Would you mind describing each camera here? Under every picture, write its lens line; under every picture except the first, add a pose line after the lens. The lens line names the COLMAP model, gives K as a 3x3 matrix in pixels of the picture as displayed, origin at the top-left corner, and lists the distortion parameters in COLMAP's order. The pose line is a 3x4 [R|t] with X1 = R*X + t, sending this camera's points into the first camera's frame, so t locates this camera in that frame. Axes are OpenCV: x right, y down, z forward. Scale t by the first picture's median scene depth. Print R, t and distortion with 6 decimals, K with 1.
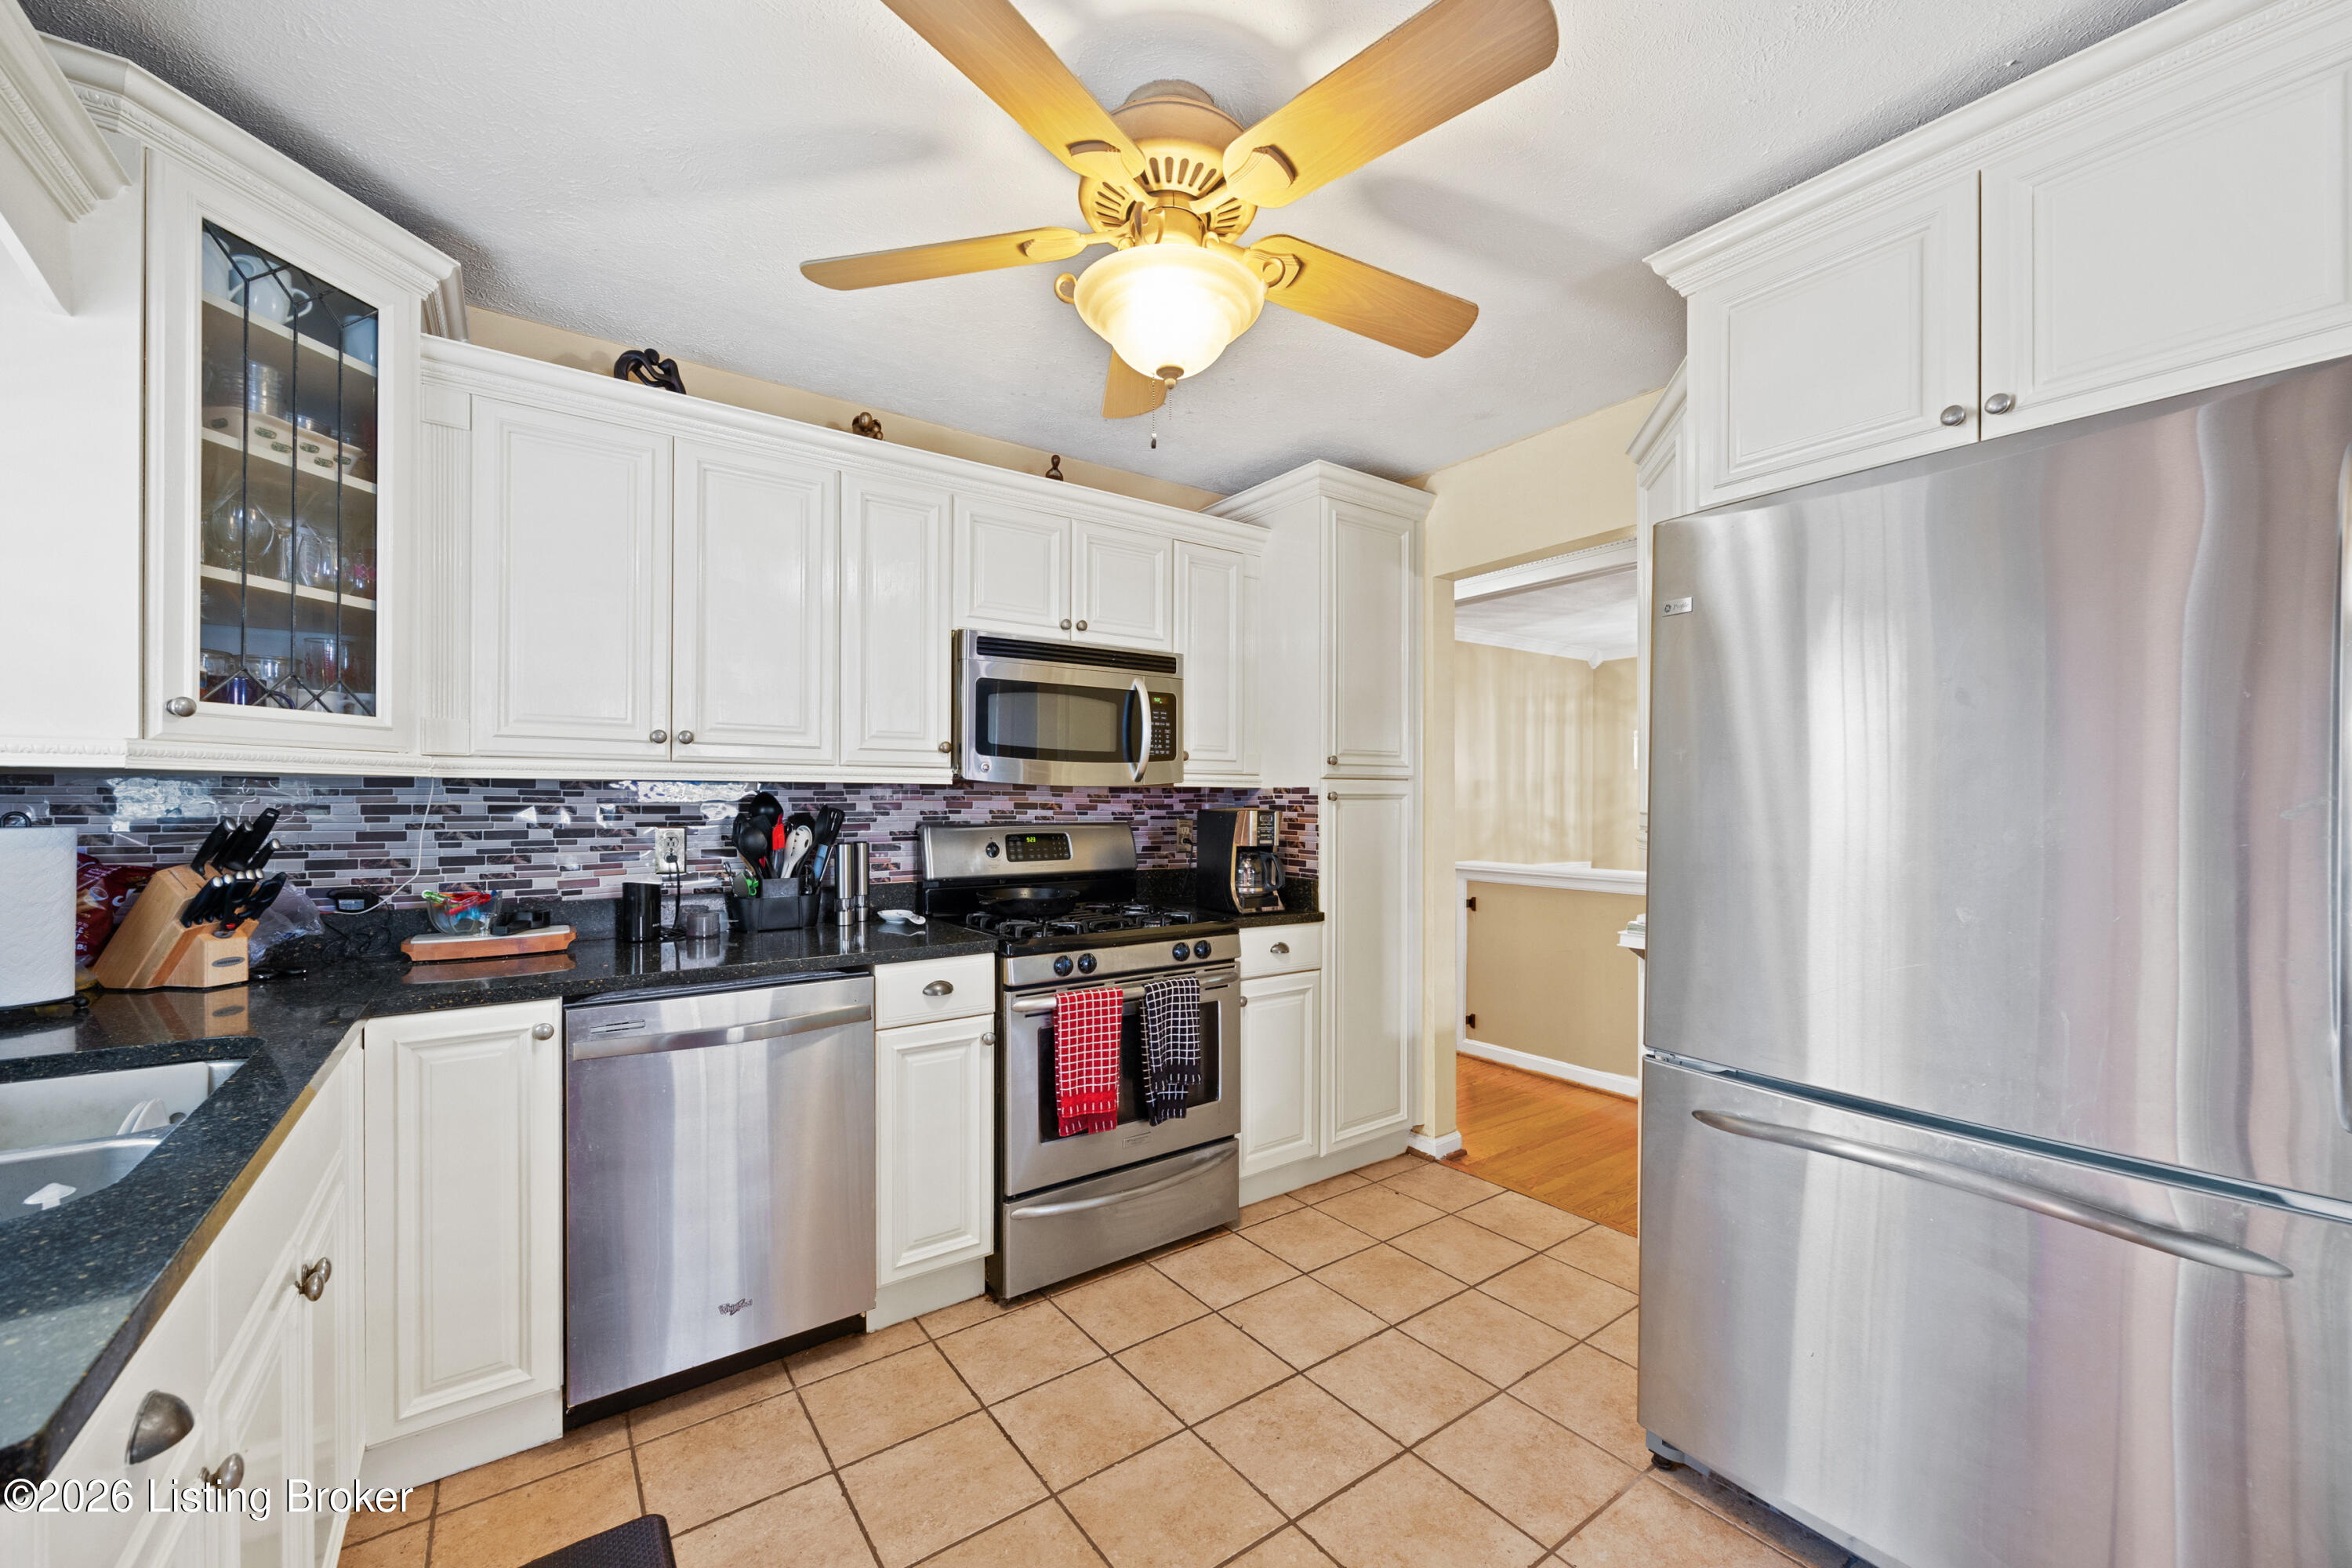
lens RADIAL K [[1297.8, 0, 1175.2], [0, 1297.8, 793.4], [0, 0, 1]] dist [-0.003425, -0.000019]
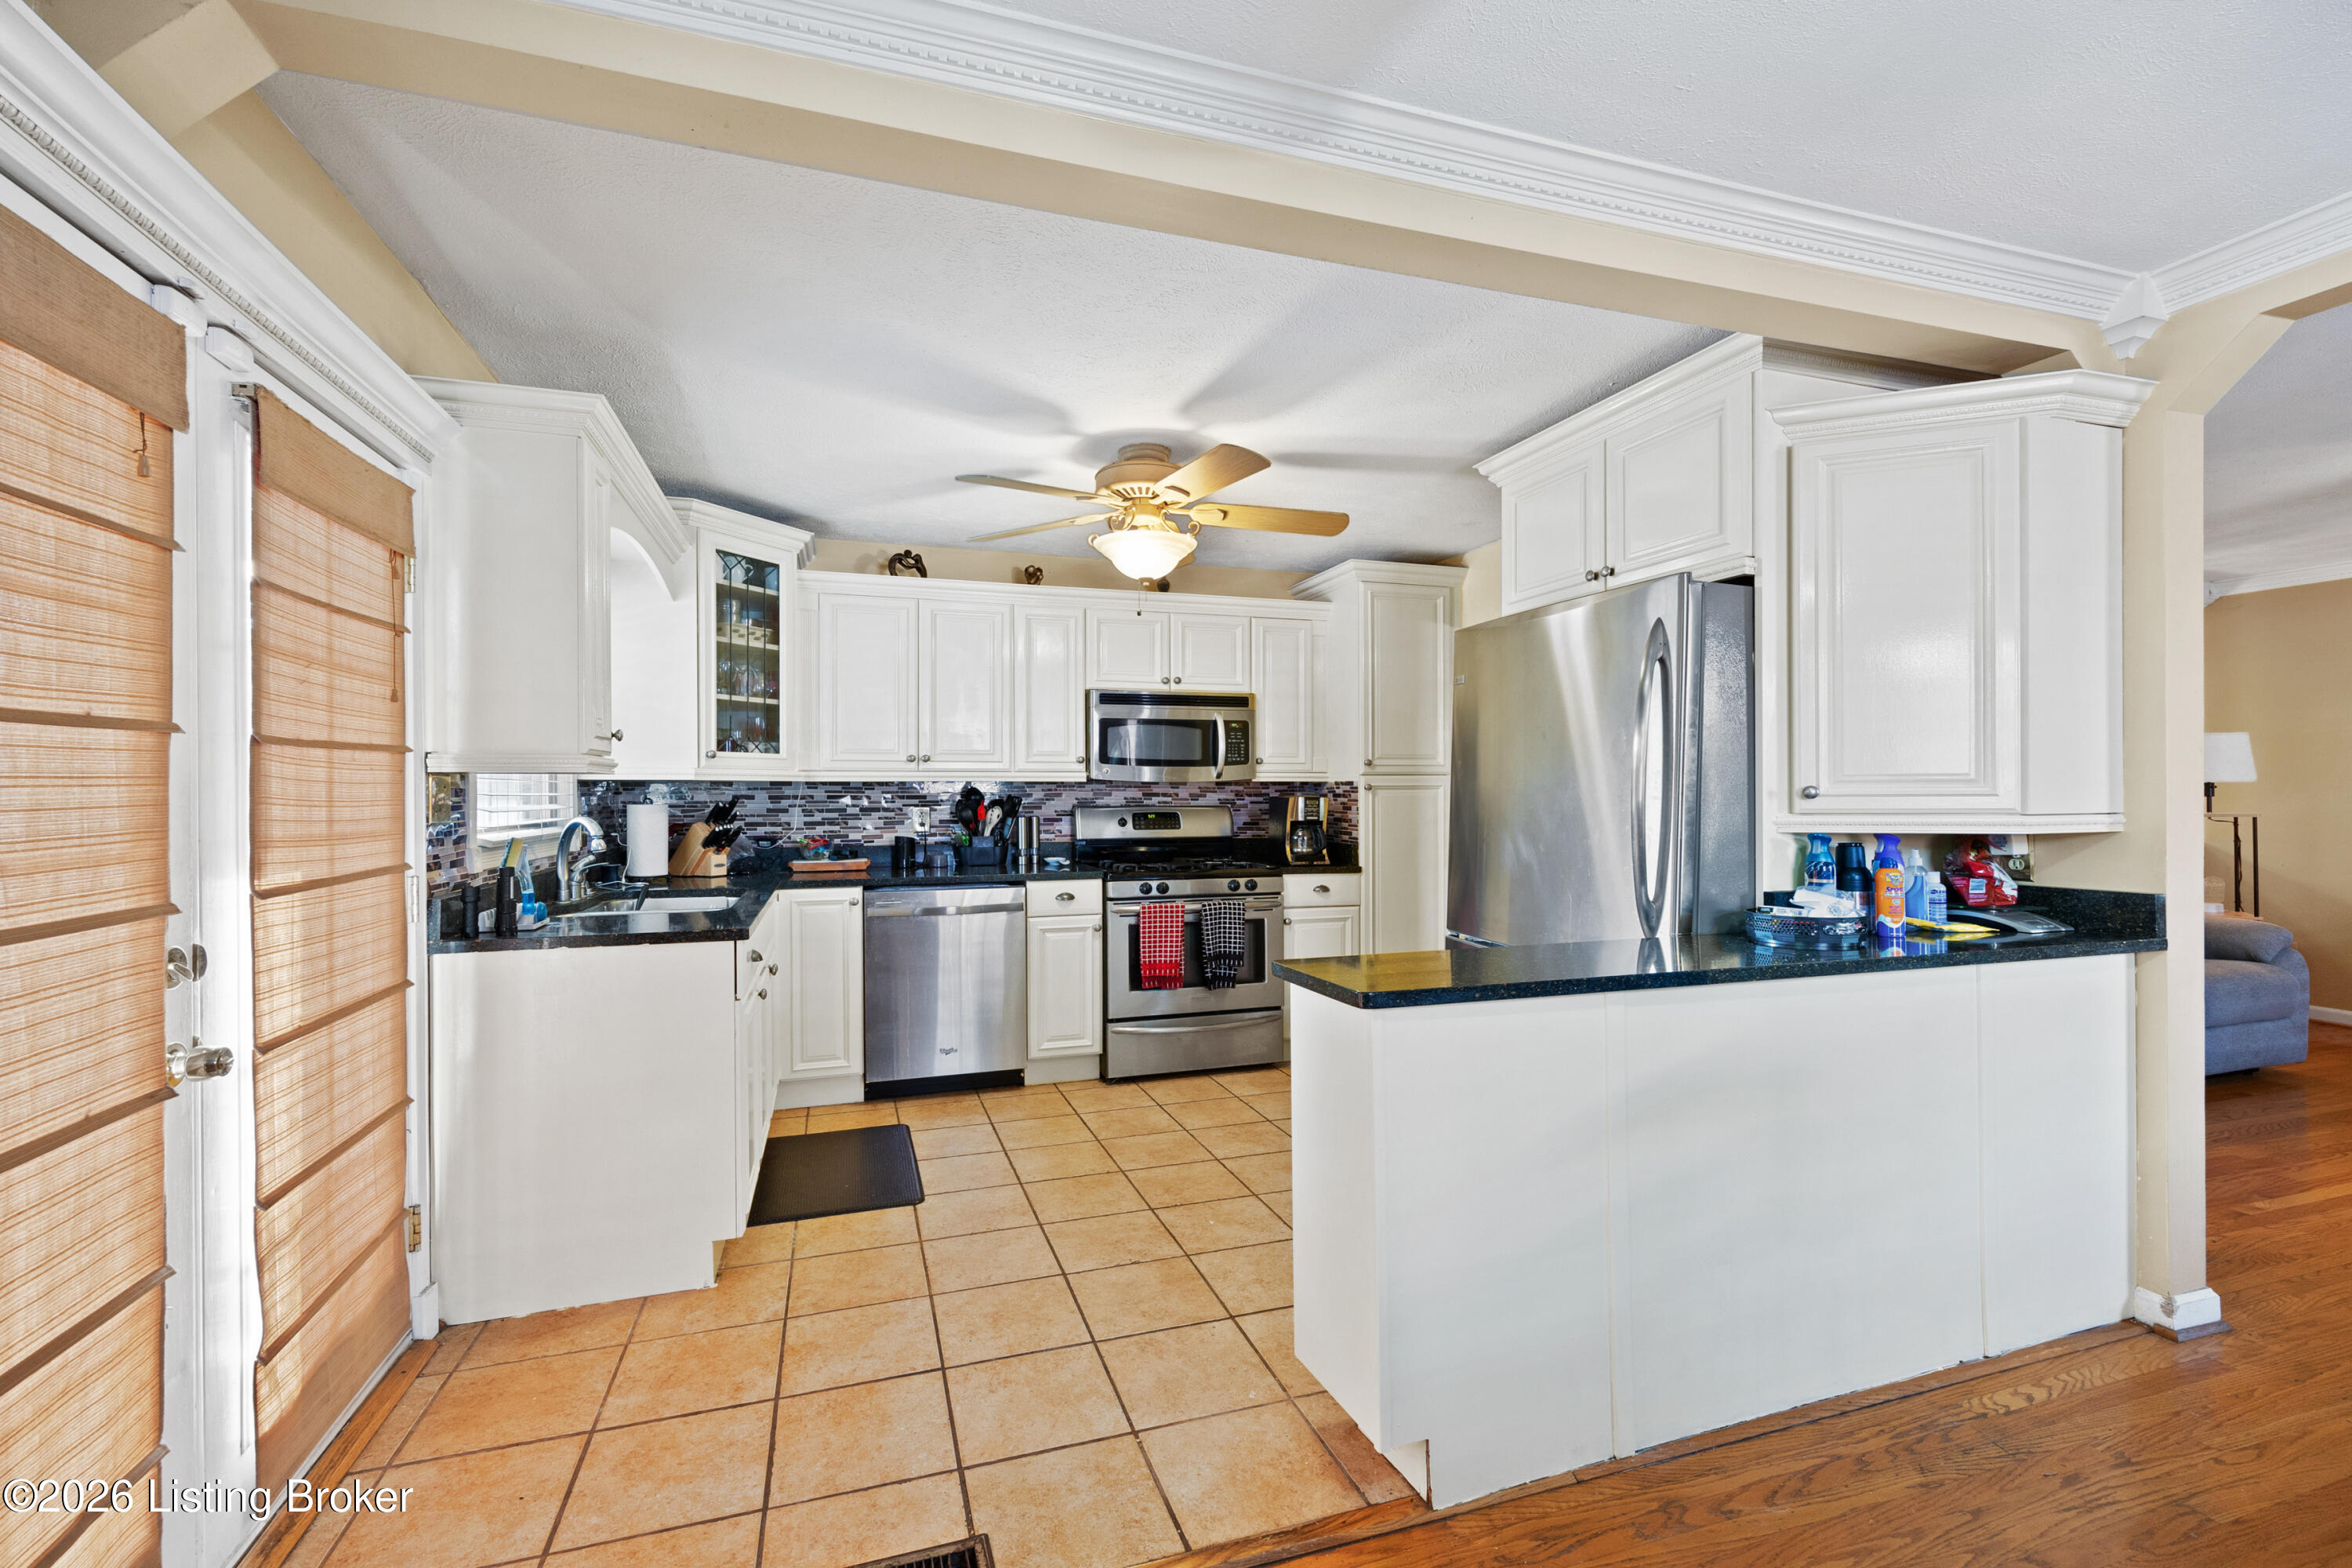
lens RADIAL K [[962.8, 0, 1176.0], [0, 962.8, 784.0], [0, 0, 1]] dist [0.000921, 0.000078]
pose [[0.991140, -0.006514, -0.132658, 0.130276], [0.006260, 0.999978, -0.002330, -0.000599], [0.132670, 0.001479, 0.991159, -0.261705]]
